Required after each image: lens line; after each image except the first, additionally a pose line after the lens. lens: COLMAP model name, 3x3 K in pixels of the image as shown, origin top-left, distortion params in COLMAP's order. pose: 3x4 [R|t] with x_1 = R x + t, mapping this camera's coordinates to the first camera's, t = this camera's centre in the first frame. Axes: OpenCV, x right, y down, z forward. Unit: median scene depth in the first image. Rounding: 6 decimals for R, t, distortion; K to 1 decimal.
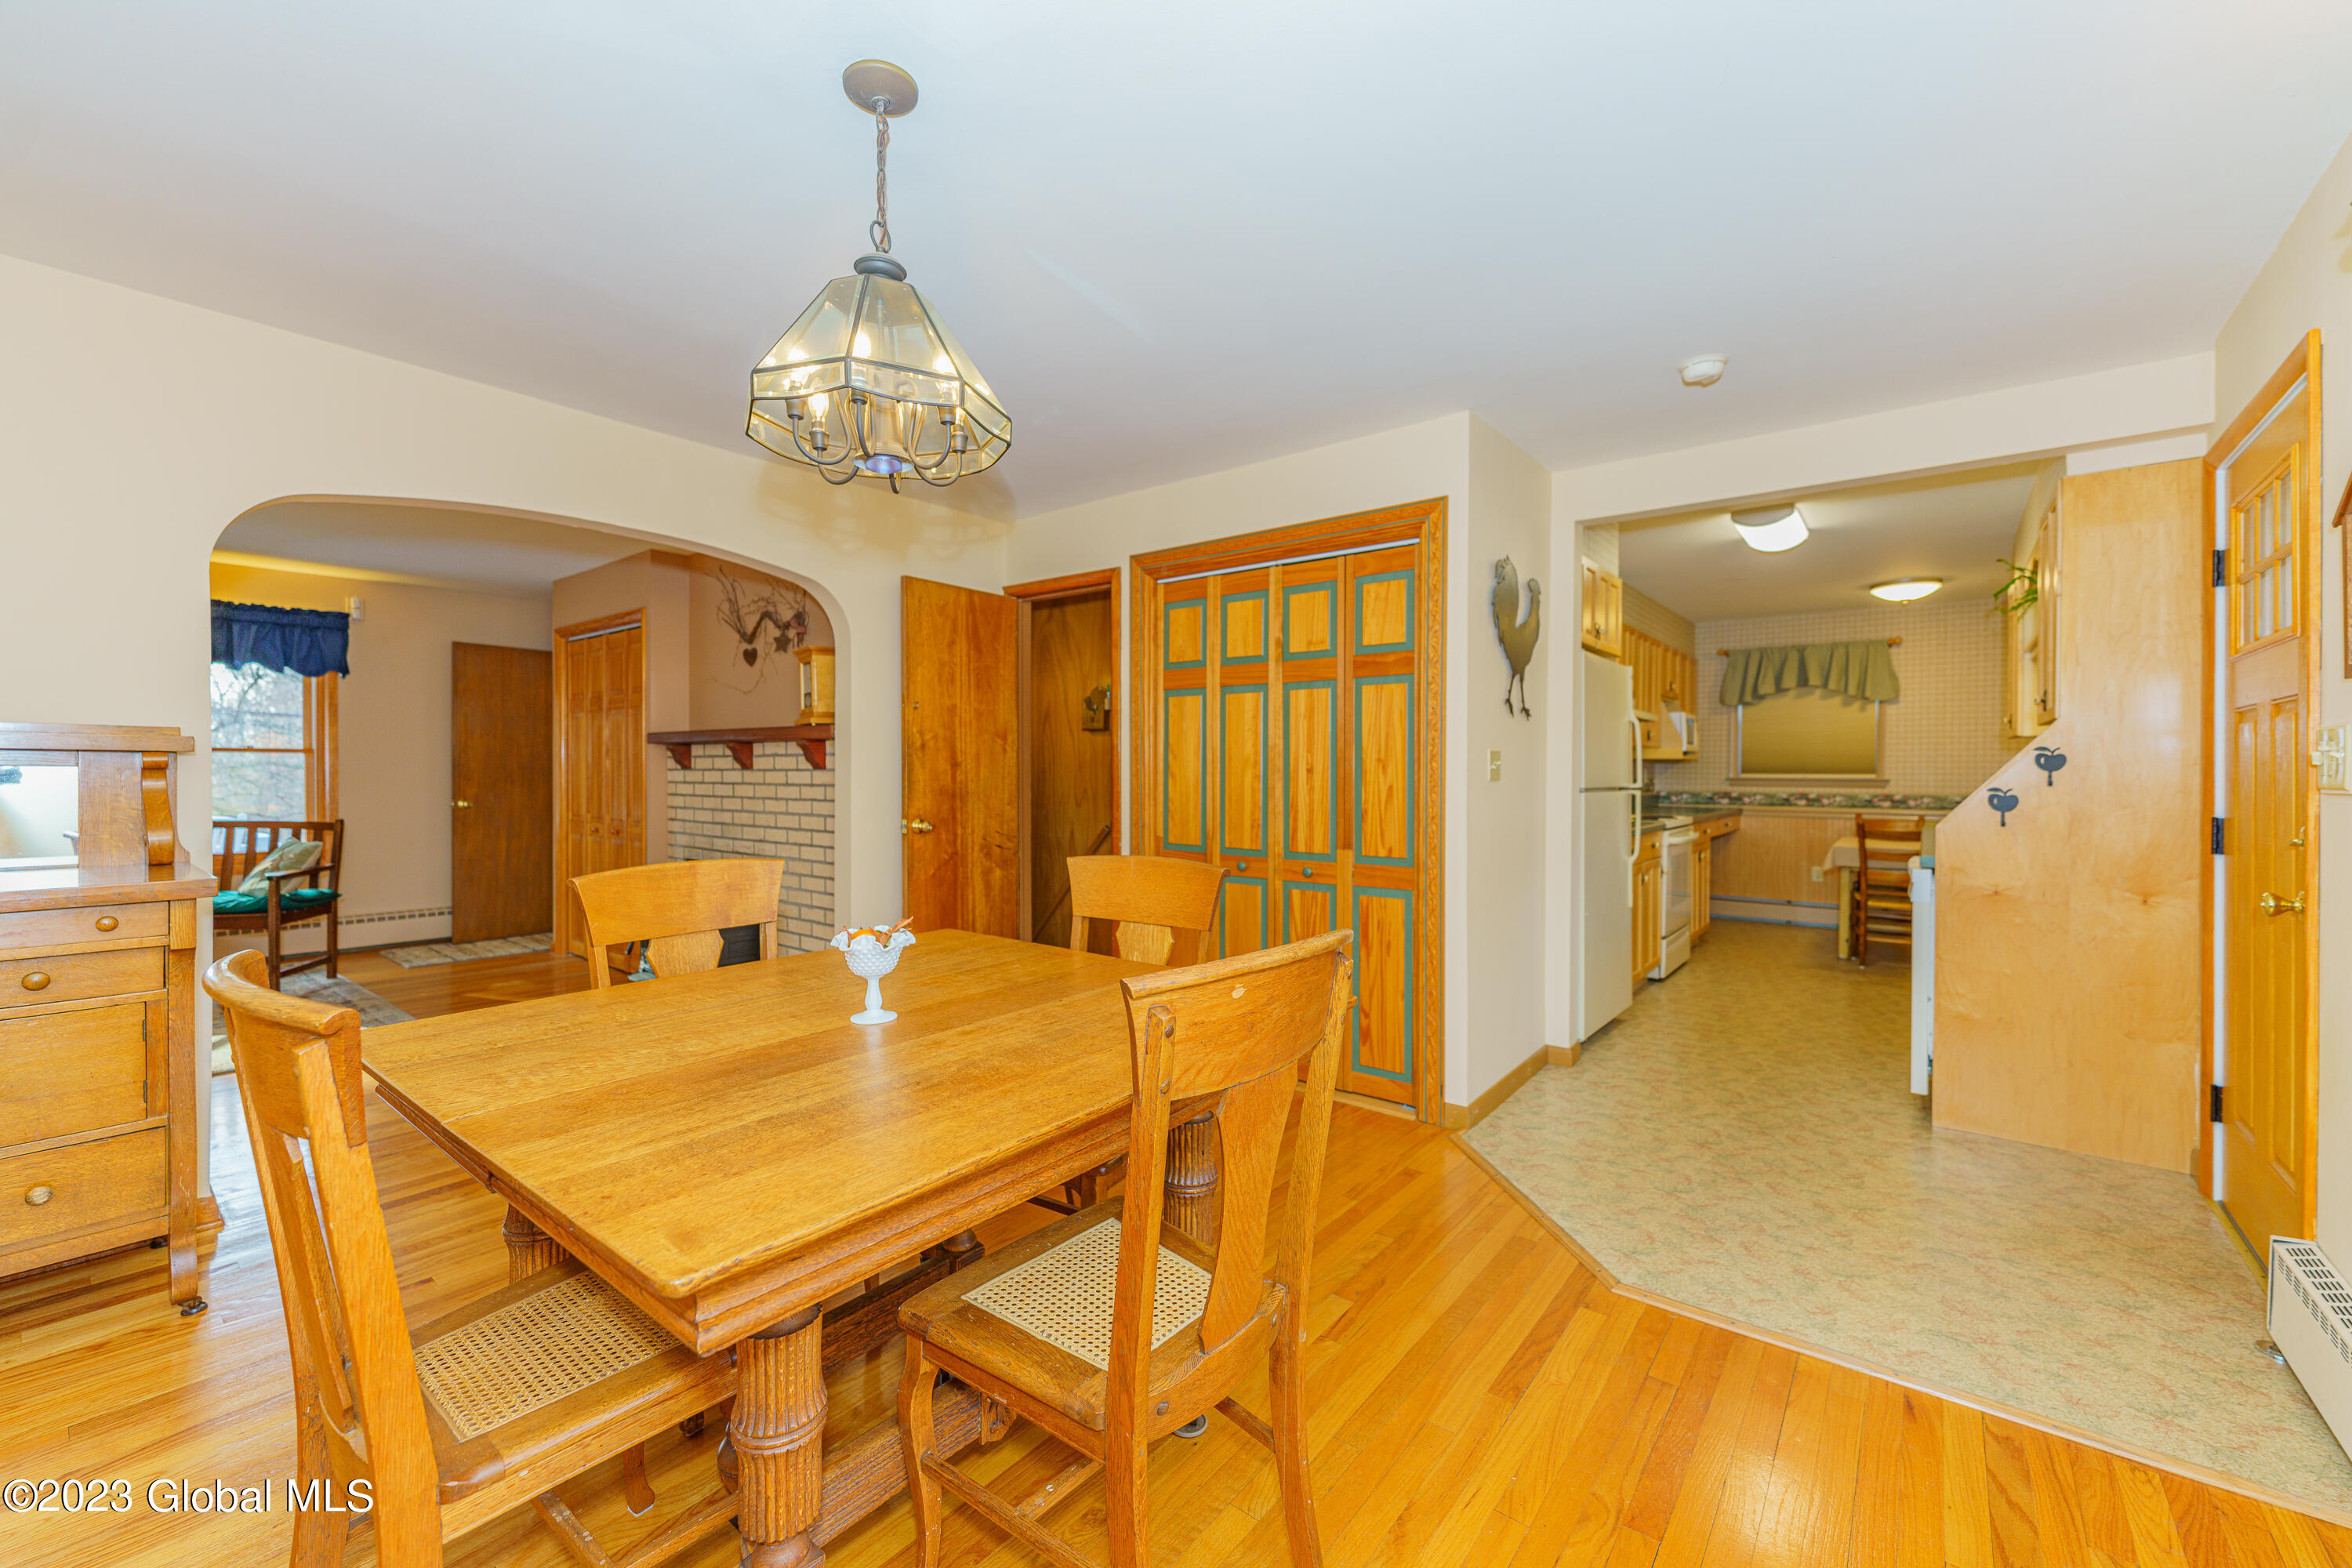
lens RADIAL K [[942.1, 0, 1178.9], [0, 942.1, 775.2], [0, 0, 1]] dist [0.002486, -0.000025]
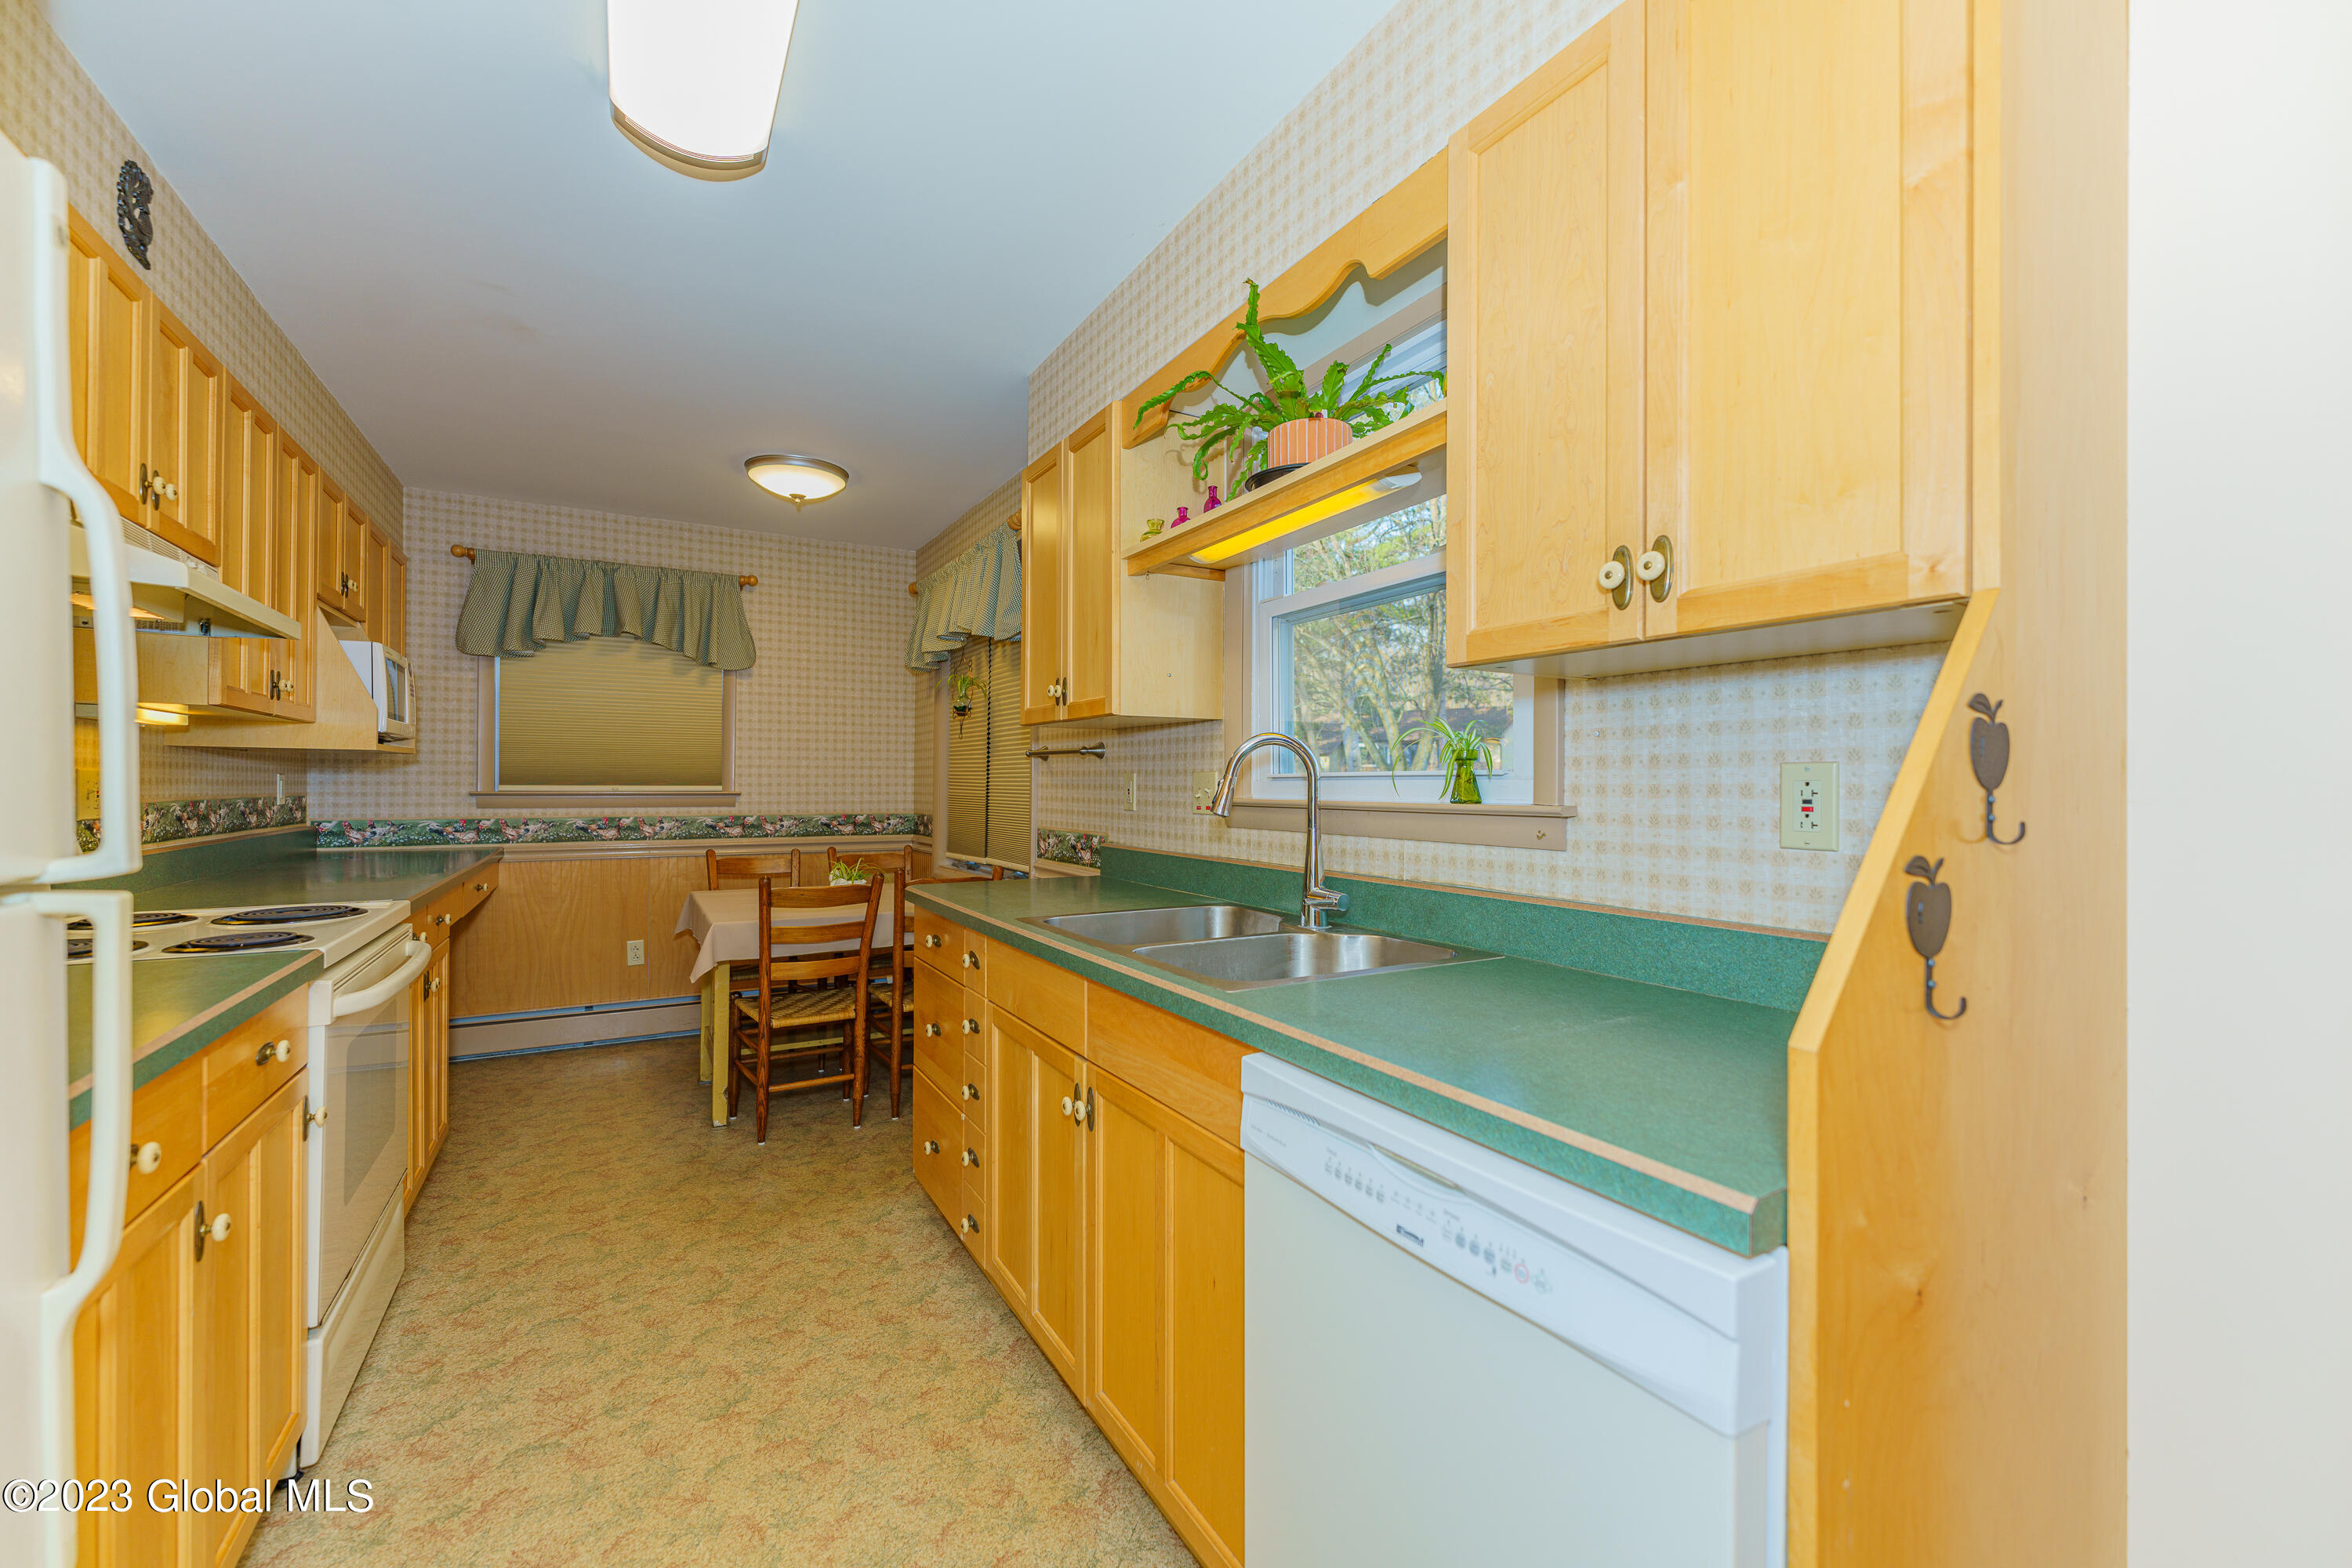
lens RADIAL K [[942.1, 0, 1159.1], [0, 942.1, 783.1], [0, 0, 1]] dist [0.002486, -0.000025]
pose [[0.372830, -0.002106, 0.927897, 0.242877], [0.002733, 0.999996, 0.001172, -0.001957], [-0.927896, 0.002100, 0.372834, 0.460921]]
